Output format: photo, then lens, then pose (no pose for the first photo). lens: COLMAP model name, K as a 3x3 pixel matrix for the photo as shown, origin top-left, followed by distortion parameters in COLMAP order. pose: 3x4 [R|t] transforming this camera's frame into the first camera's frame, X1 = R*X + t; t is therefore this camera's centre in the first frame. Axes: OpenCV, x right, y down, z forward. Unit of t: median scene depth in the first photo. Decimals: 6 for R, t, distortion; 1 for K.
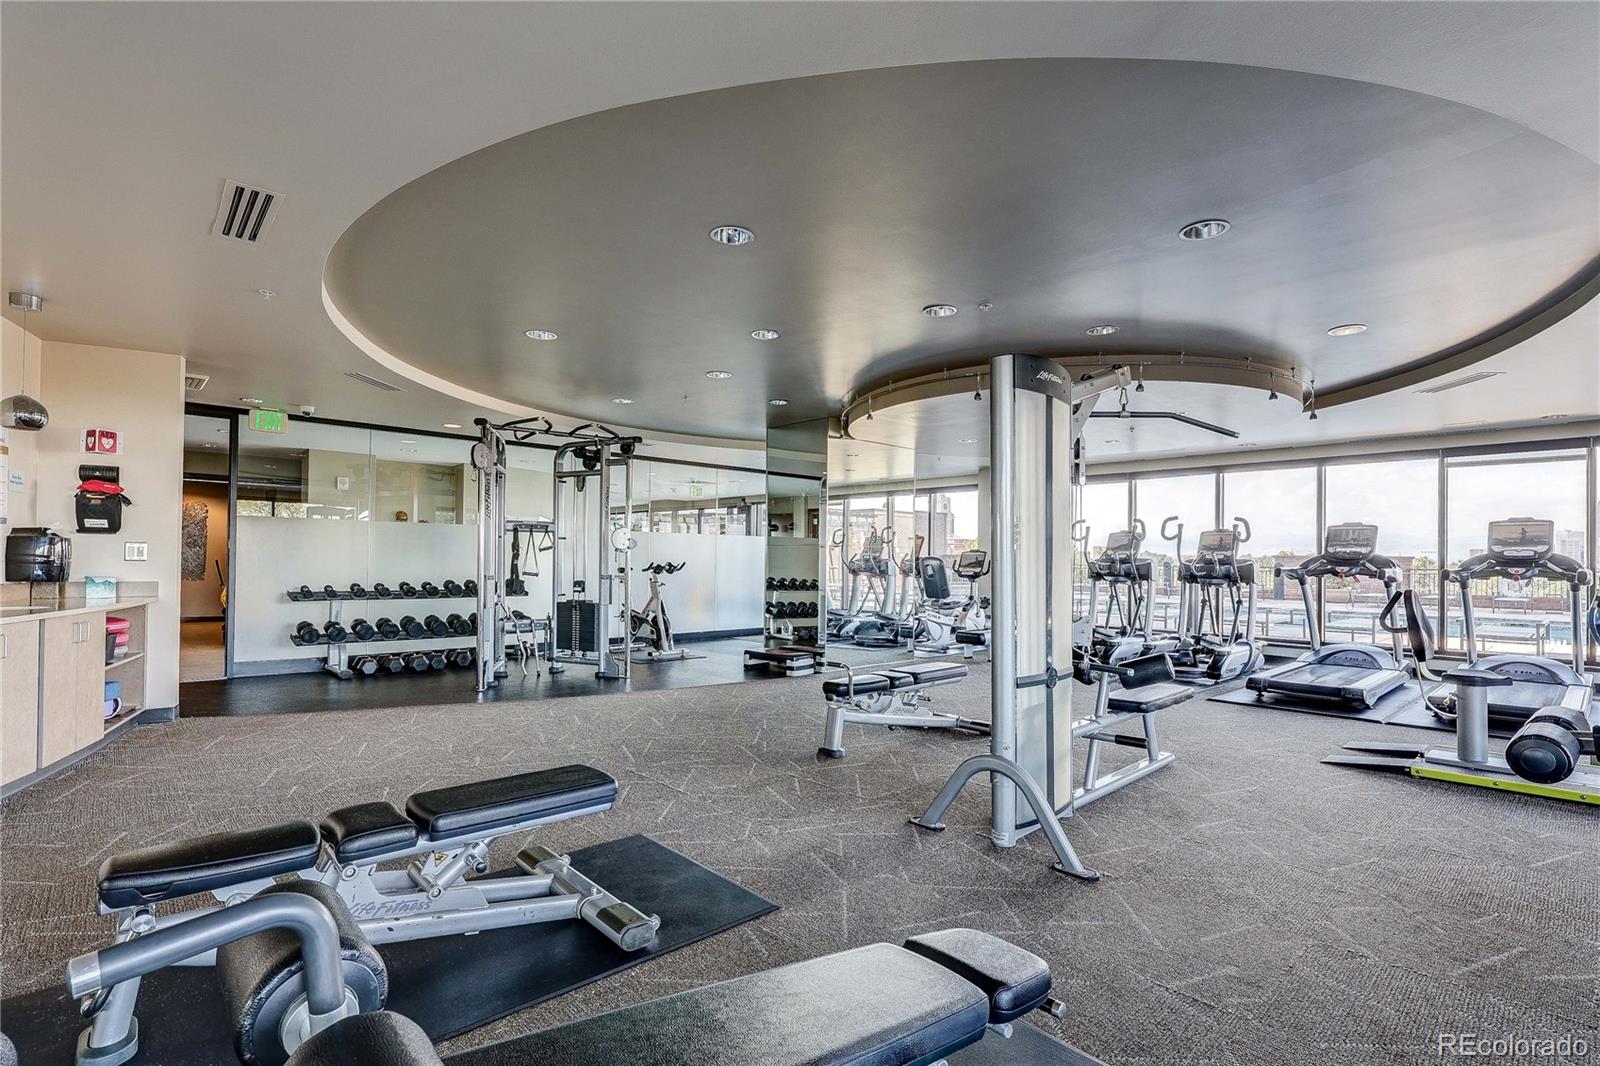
lens RADIAL K [[752.5, 0, 804.0], [0, 752.5, 551.9], [0, 0, 1]] dist [-0.000601, 0.000037]
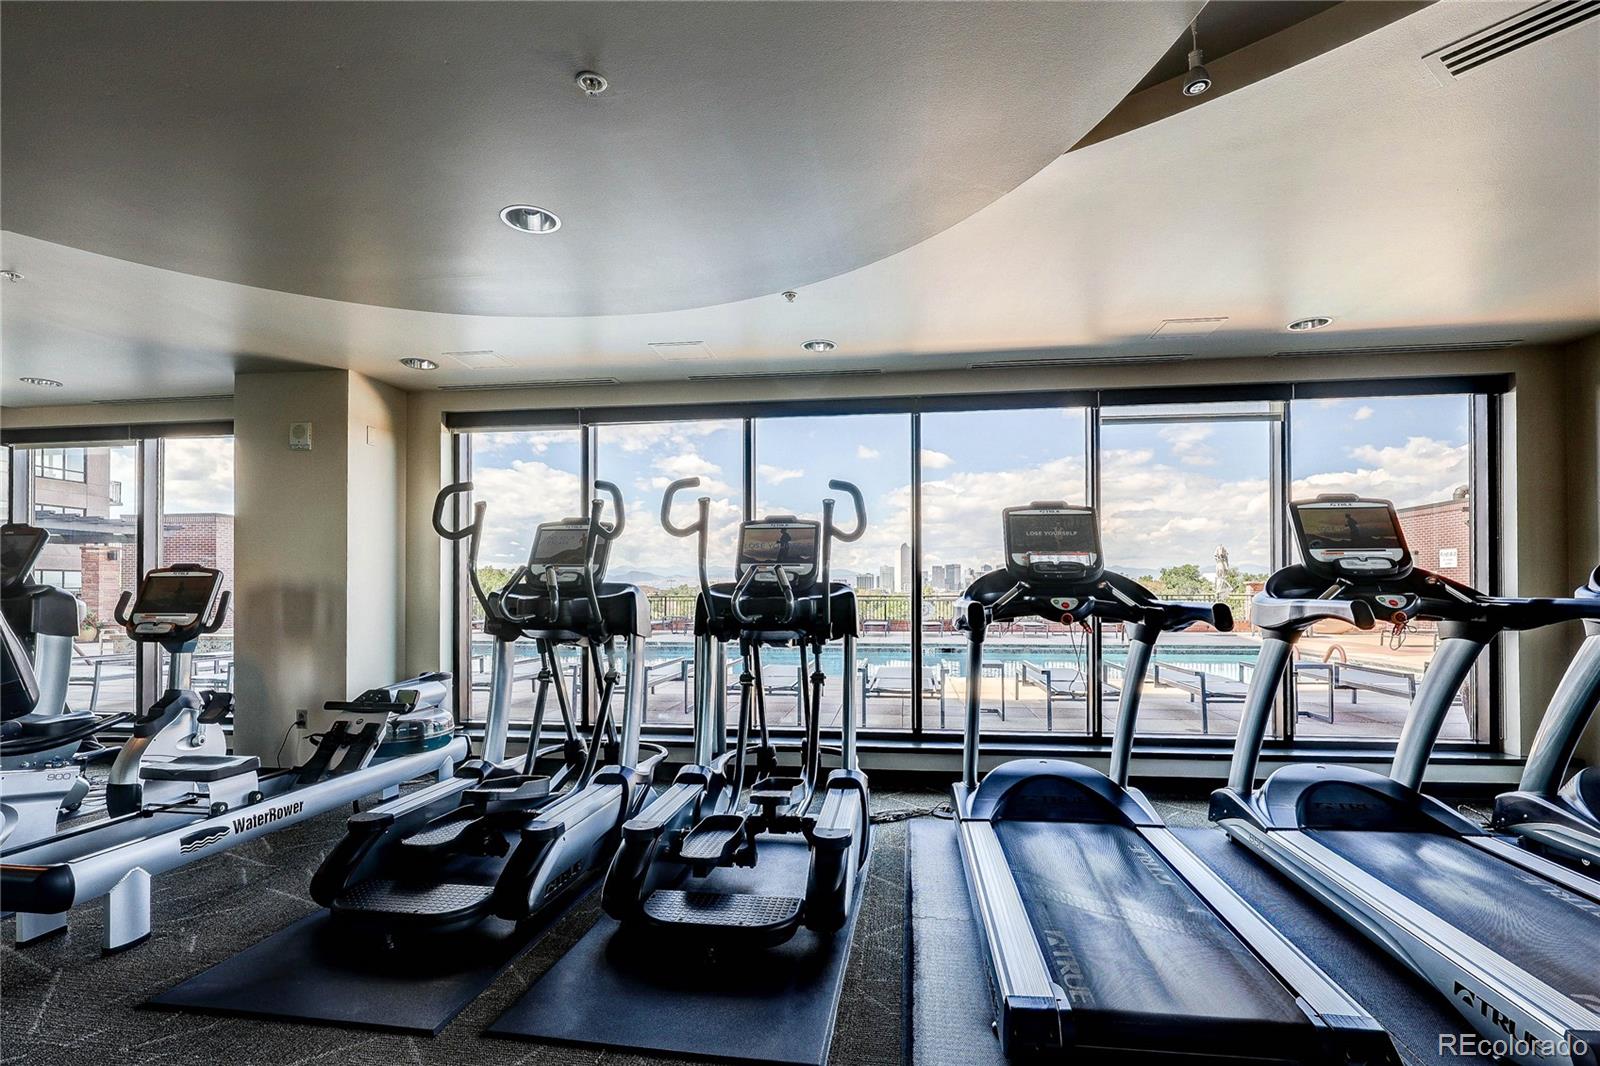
lens RADIAL K [[739.2, 0, 803.2], [0, 739.2, 583.6], [0, 0, 1]] dist [-0.000415, -0.000123]
pose [[0.764639, -0.007196, 0.644419, 0.266014], [0.004363, 0.999973, 0.005989, 0.006971], [-0.644444, -0.001768, 0.764649, 0.619571]]
